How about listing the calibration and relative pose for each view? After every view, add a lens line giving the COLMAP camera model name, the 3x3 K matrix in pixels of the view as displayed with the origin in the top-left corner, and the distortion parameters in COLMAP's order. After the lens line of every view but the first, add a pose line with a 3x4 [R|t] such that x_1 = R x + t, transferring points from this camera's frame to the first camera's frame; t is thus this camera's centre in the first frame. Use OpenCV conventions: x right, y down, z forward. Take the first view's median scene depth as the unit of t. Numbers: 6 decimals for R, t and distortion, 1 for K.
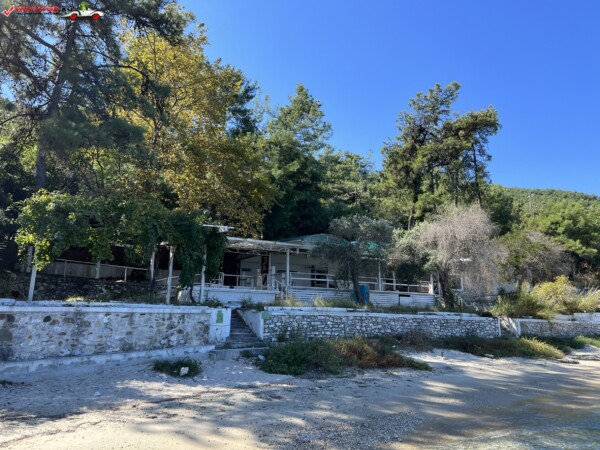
lens RADIAL K [[450.3, 0, 300.0], [0, 450.3, 225.0], [0, 0, 1]] dist [0.007178, -0.003157]
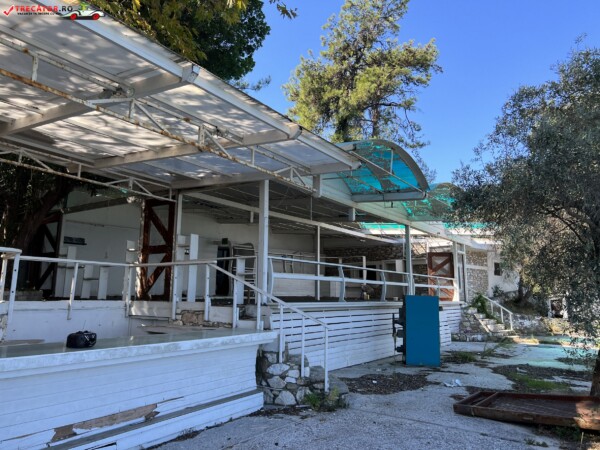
lens RADIAL K [[450.3, 0, 300.0], [0, 450.3, 225.0], [0, 0, 1]] dist [0.007178, -0.003157]
pose [[0.906308, 0.066054, 0.417425, -0.110660], [-0.084319, 0.996114, 0.025444, 0.061545], [-0.414122, -0.058257, 0.908355, 0.590887]]
